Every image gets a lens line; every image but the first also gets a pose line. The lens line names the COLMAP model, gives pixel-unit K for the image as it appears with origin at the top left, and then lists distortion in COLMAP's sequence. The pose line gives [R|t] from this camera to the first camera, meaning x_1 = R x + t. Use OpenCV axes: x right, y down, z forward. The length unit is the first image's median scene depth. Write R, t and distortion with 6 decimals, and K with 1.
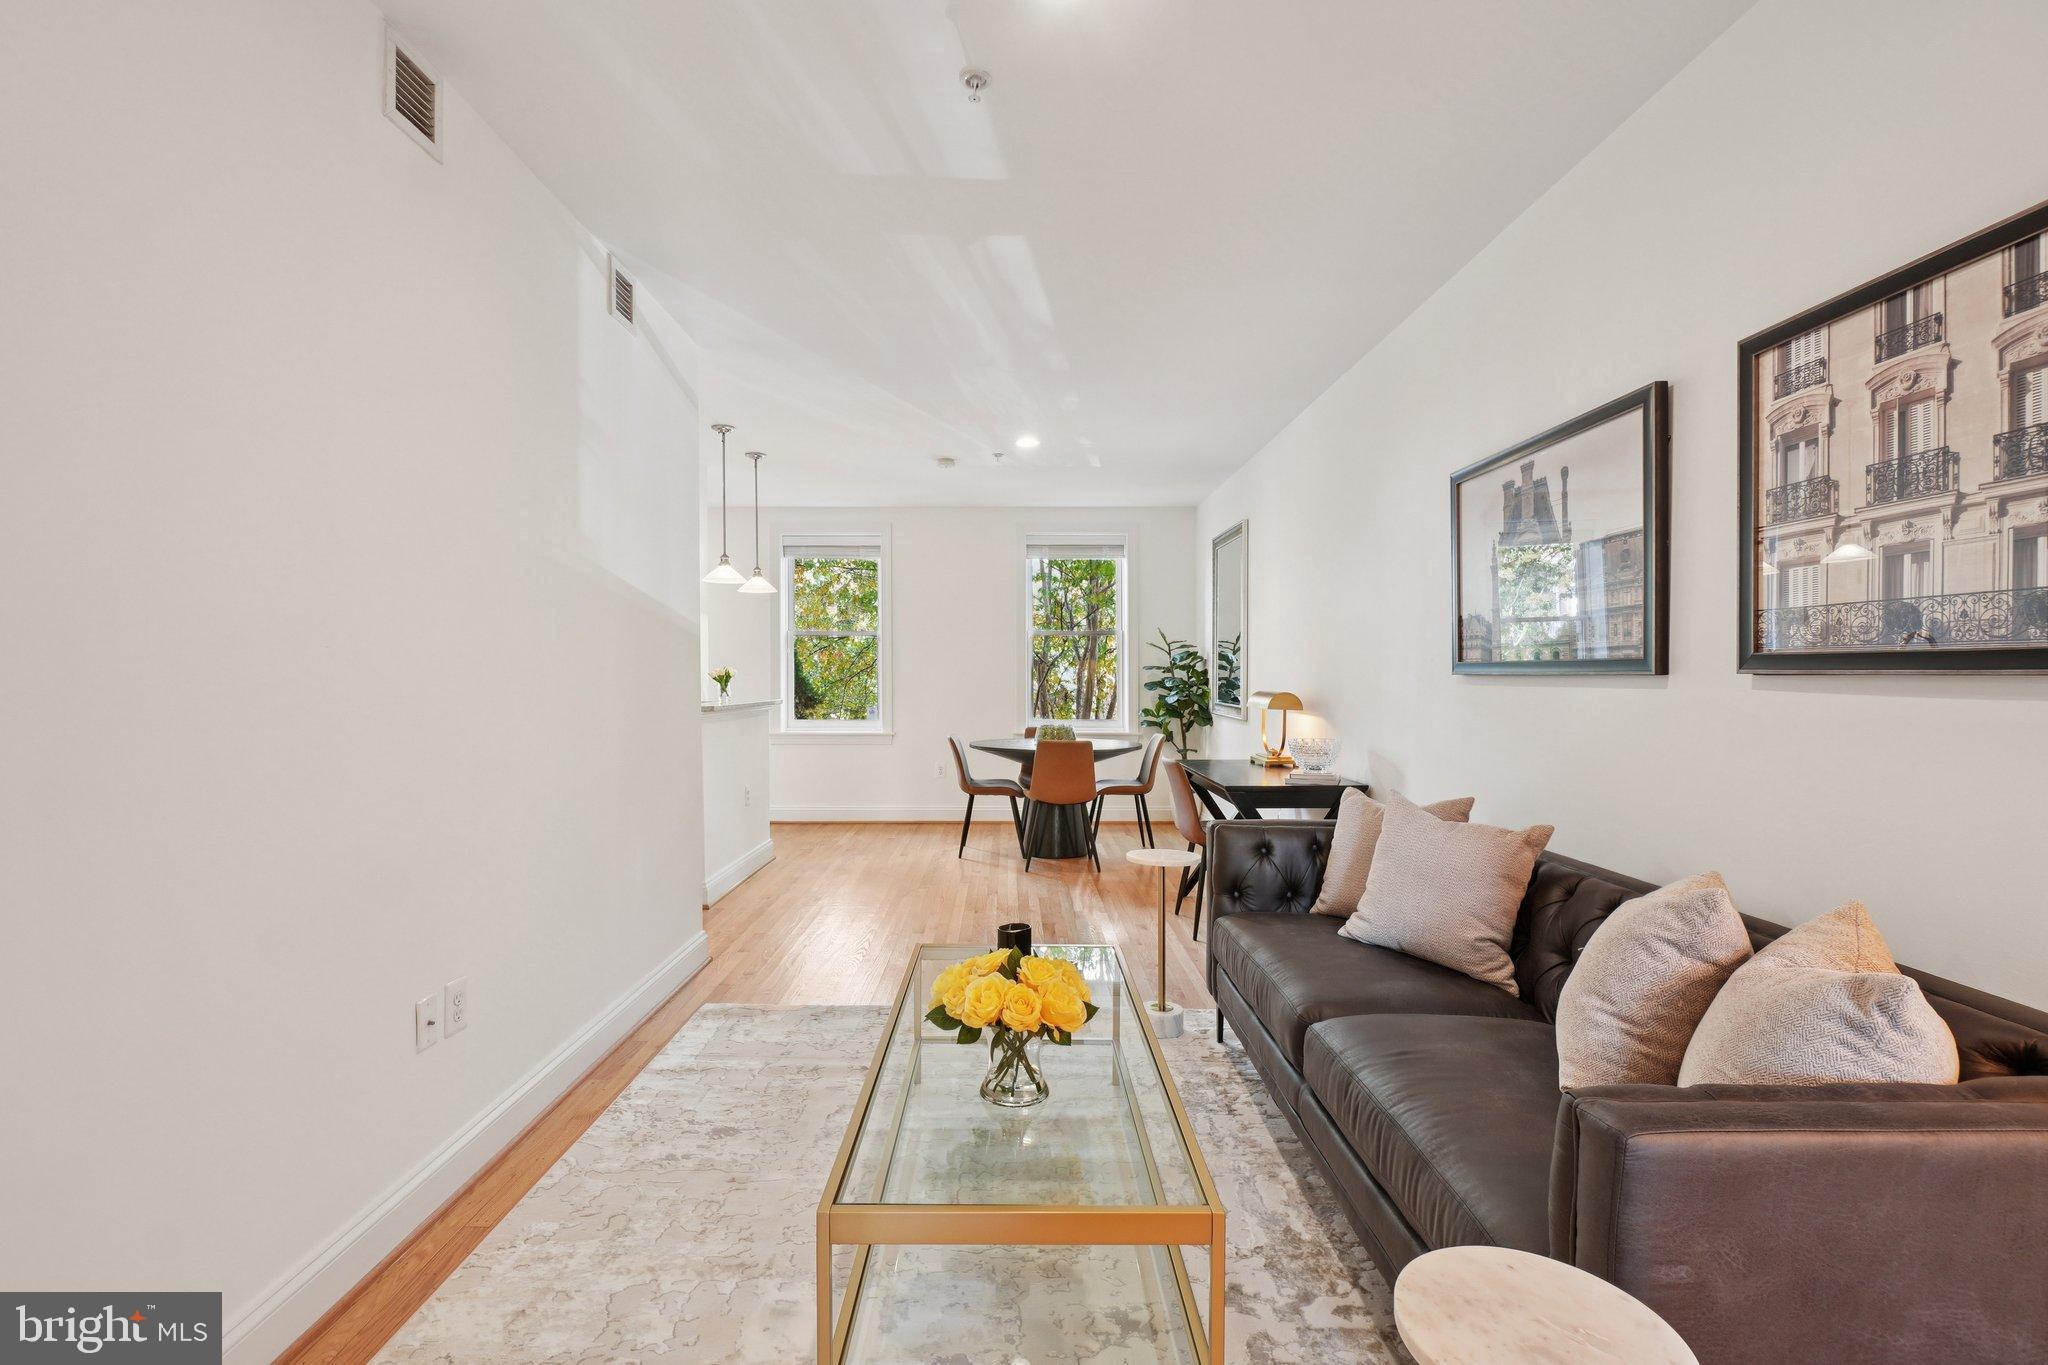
lens RADIAL K [[926.0, 0, 1006.8], [0, 926.0, 704.7], [0, 0, 1]] dist [-0.022025, 0.005797]
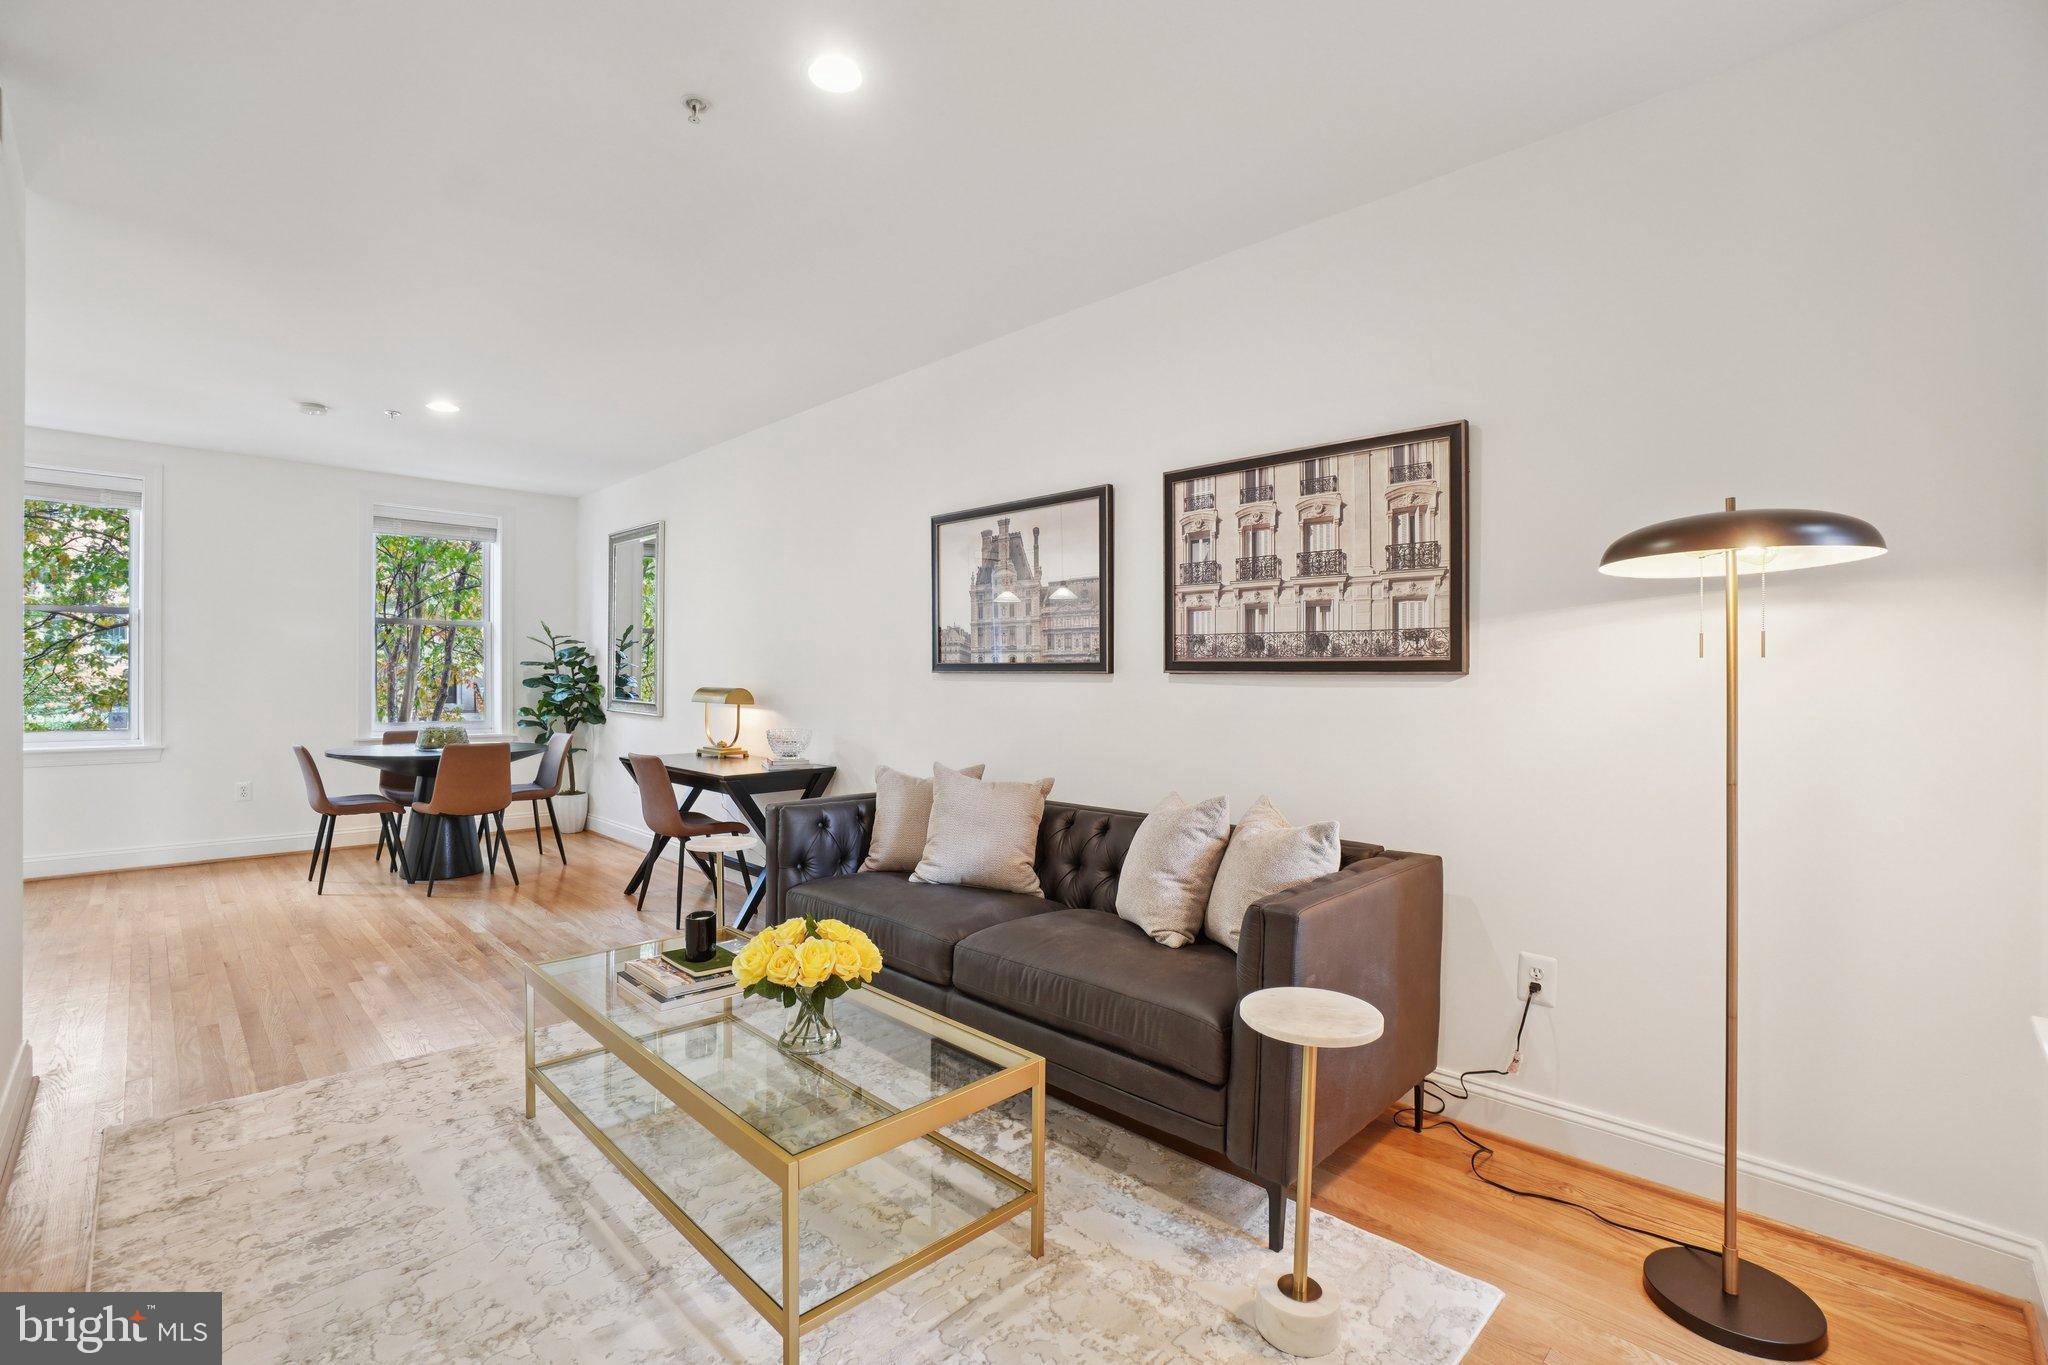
lens RADIAL K [[926.0, 0, 1007.6], [0, 926.0, 685.4], [0, 0, 1]] dist [-0.022025, 0.005797]
pose [[0.711778, -0.002323, 0.702400, -0.398690], [0.015212, 0.999811, -0.012109, 0.002502], [-0.702240, 0.019304, 0.711679, 0.010923]]
